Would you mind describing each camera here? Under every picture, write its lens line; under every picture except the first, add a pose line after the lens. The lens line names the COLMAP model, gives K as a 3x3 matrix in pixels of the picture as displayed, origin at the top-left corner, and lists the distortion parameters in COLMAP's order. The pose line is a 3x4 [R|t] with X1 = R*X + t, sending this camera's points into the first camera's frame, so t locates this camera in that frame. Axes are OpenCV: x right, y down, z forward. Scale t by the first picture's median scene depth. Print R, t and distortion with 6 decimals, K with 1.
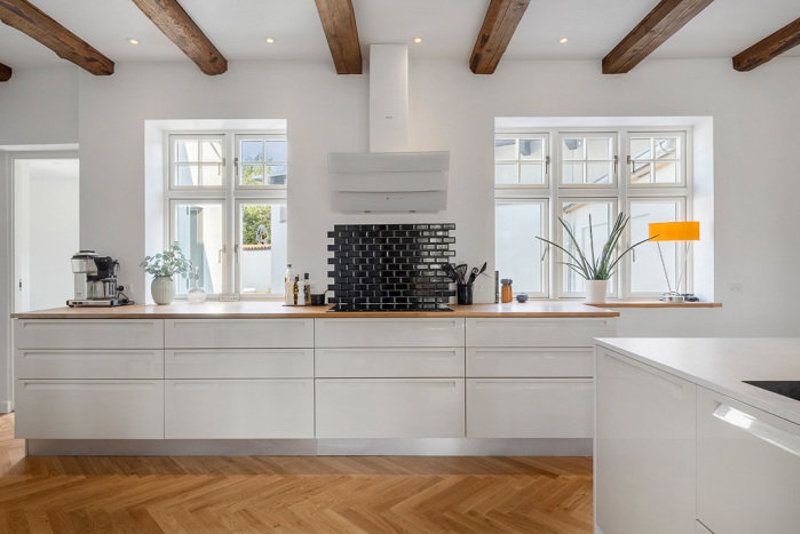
lens RADIAL K [[451.5, 0, 400.0], [0, 451.5, 267.0], [0, 0, 1]] dist [0.002090, -0.000058]
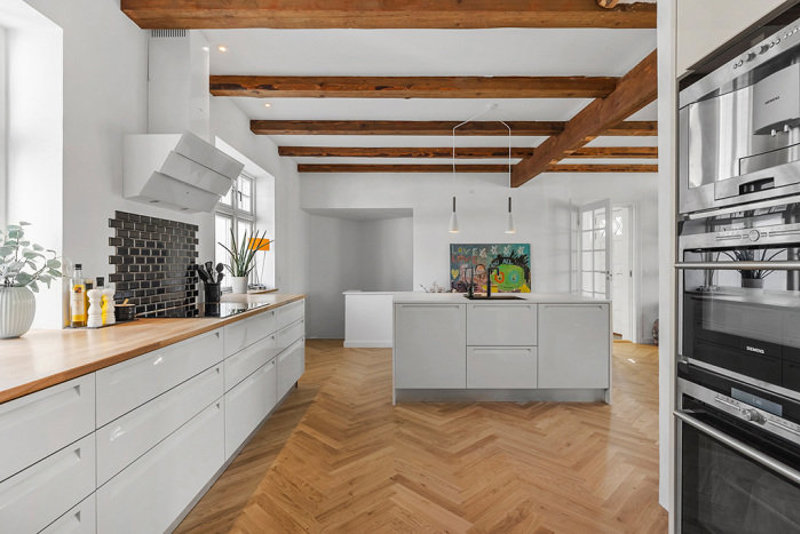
lens RADIAL K [[390.0, 0, 400.0], [0, 390.0, 267.0], [0, 0, 1]] dist [-0.000854, -0.000072]
pose [[0.011727, -0.001262, 0.999930, -0.844228], [0.000873, 0.999999, 0.001252, -0.002206], [-0.999931, 0.000858, 0.011729, 0.578770]]
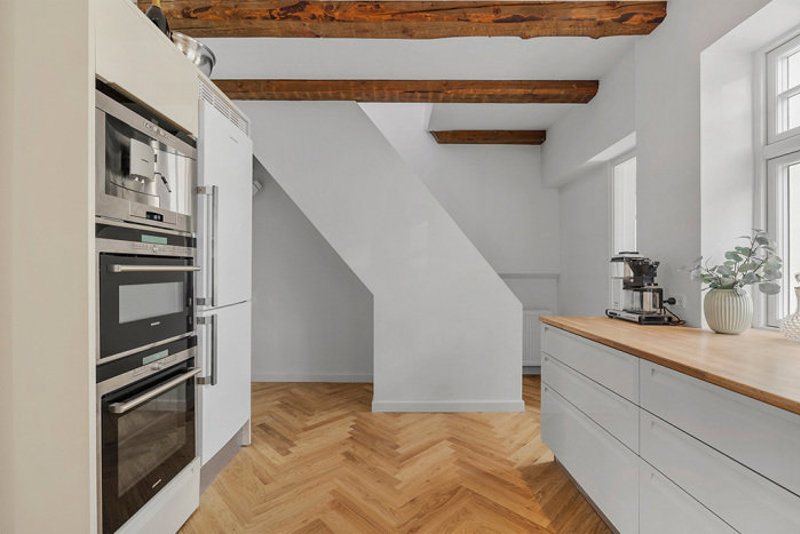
lens RADIAL K [[359.8, 0, 400.4], [0, 359.8, 268.7], [0, 0, 1]] dist [-0.002145, -0.000170]
pose [[-0.012243, -0.000349, -0.999925, -0.029805], [-0.003396, 0.999994, -0.000308, -0.003609], [0.999919, 0.003392, -0.012244, 0.605066]]
